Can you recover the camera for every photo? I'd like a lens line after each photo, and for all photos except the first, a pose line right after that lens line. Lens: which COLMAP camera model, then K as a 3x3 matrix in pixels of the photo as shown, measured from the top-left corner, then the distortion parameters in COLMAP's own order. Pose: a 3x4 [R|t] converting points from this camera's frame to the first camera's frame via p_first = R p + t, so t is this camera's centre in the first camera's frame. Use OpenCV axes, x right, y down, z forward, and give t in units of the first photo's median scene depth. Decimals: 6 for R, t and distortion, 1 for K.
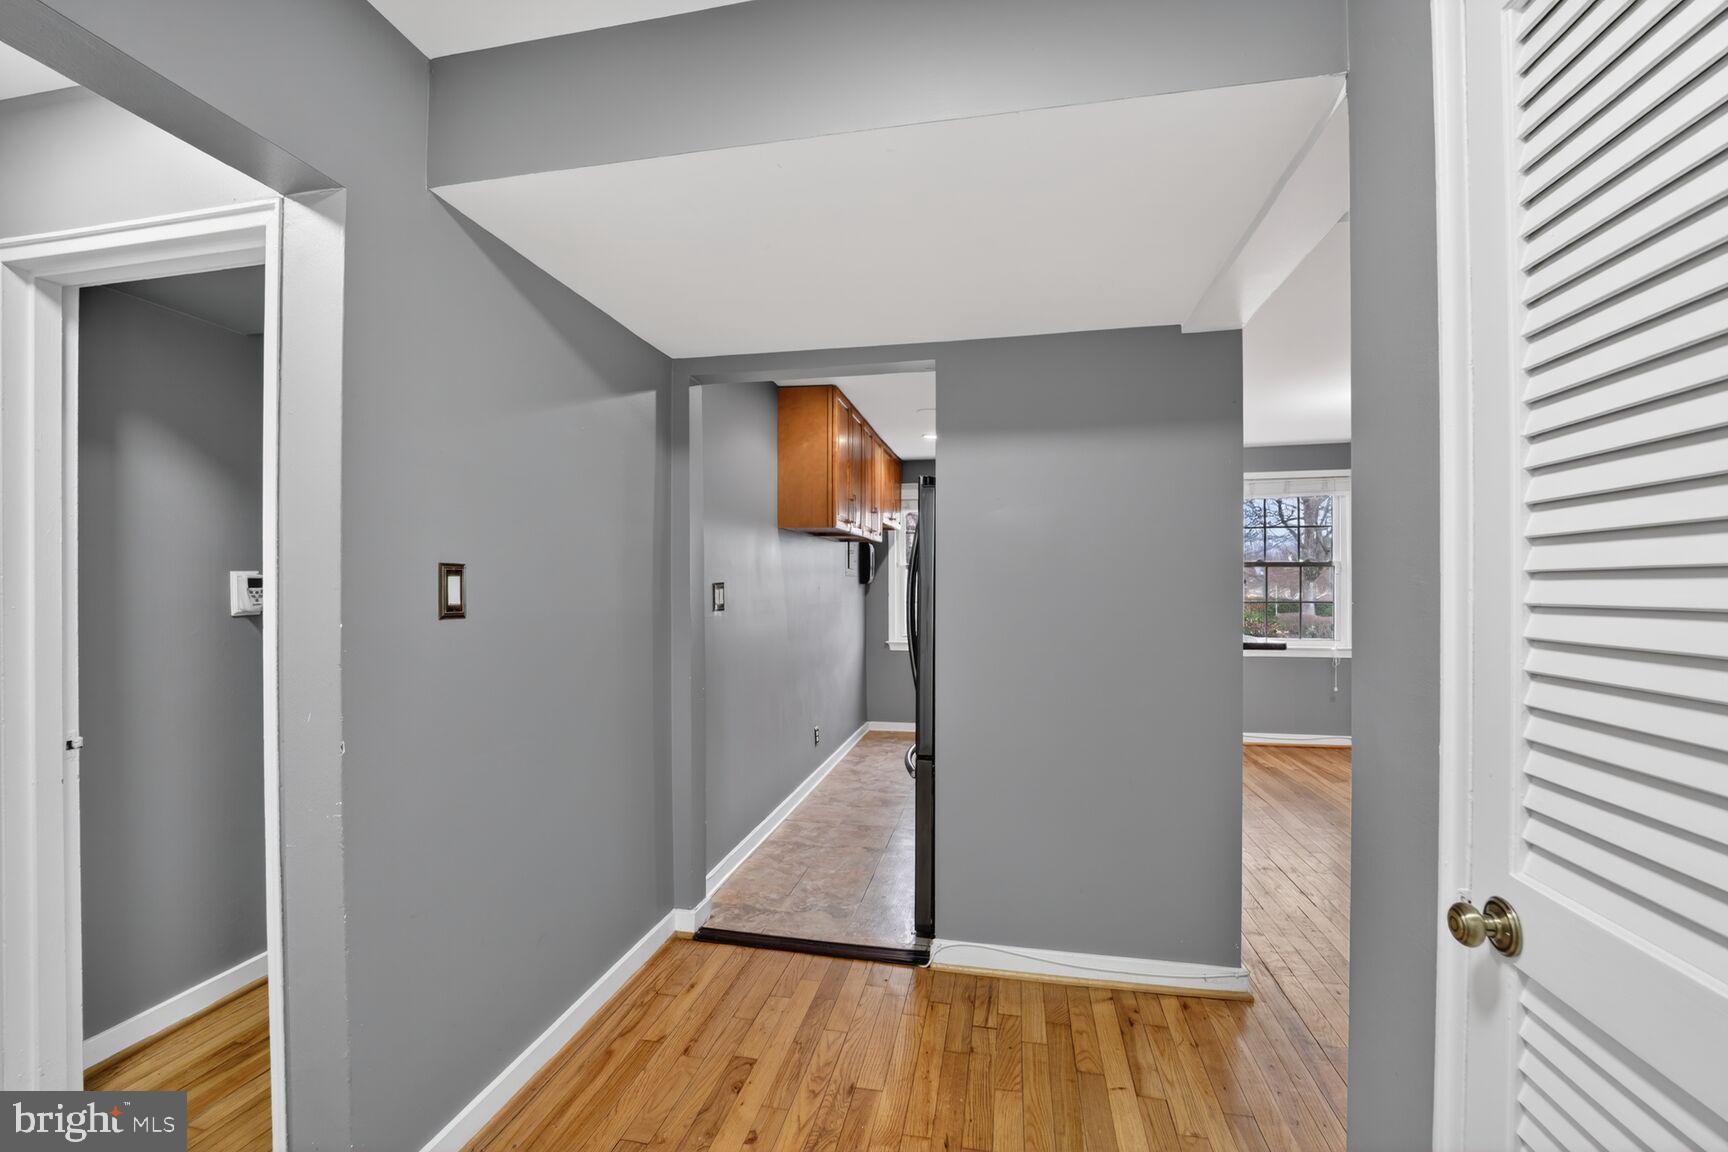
lens RADIAL K [[707.6, 0, 869.9], [0, 707.6, 580.8], [0, 0, 1]] dist [-0.019164, -0.000015]
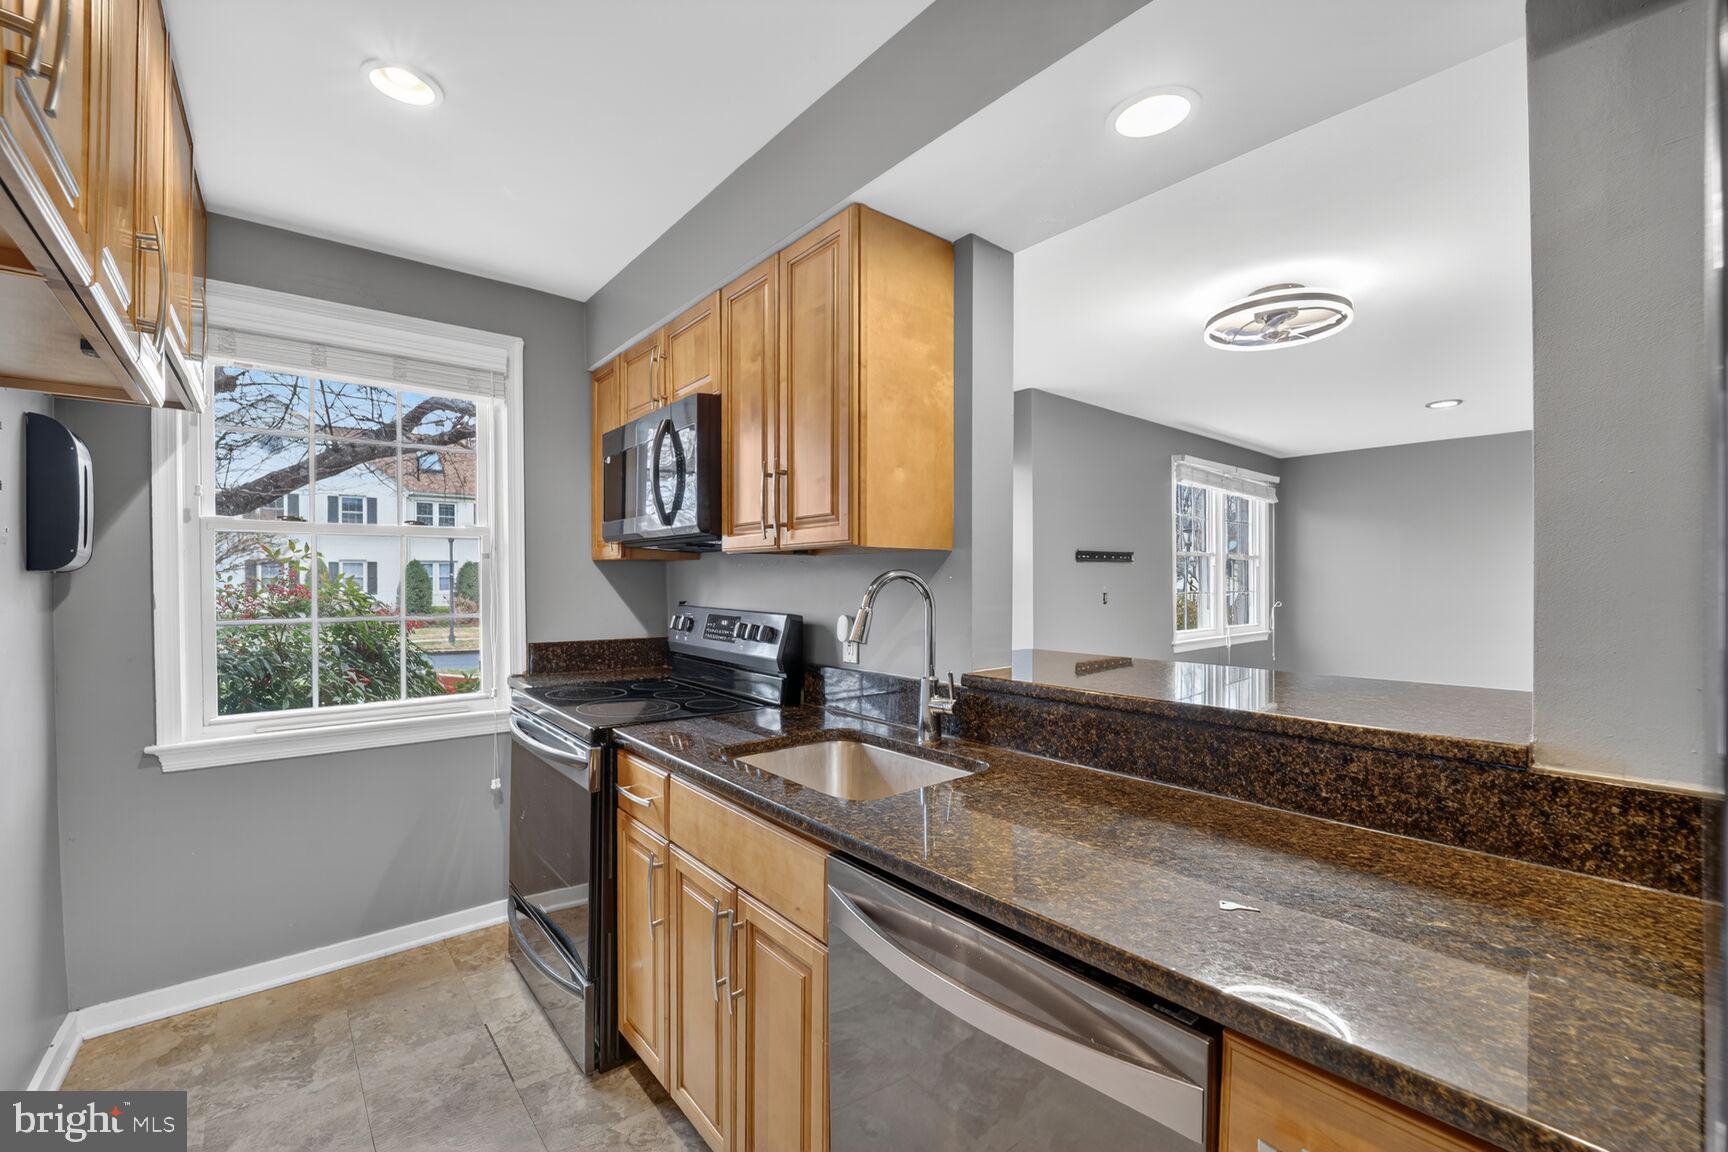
lens RADIAL K [[707.6, 0, 837.3], [0, 707.6, 589.5], [0, 0, 1]] dist [-0.019164, -0.000015]
pose [[0.646109, -0.011169, 0.763163, -0.014919], [0.001197, 0.999907, 0.013621, 0.008223], [-0.763244, -0.007887, 0.646062, 0.553870]]
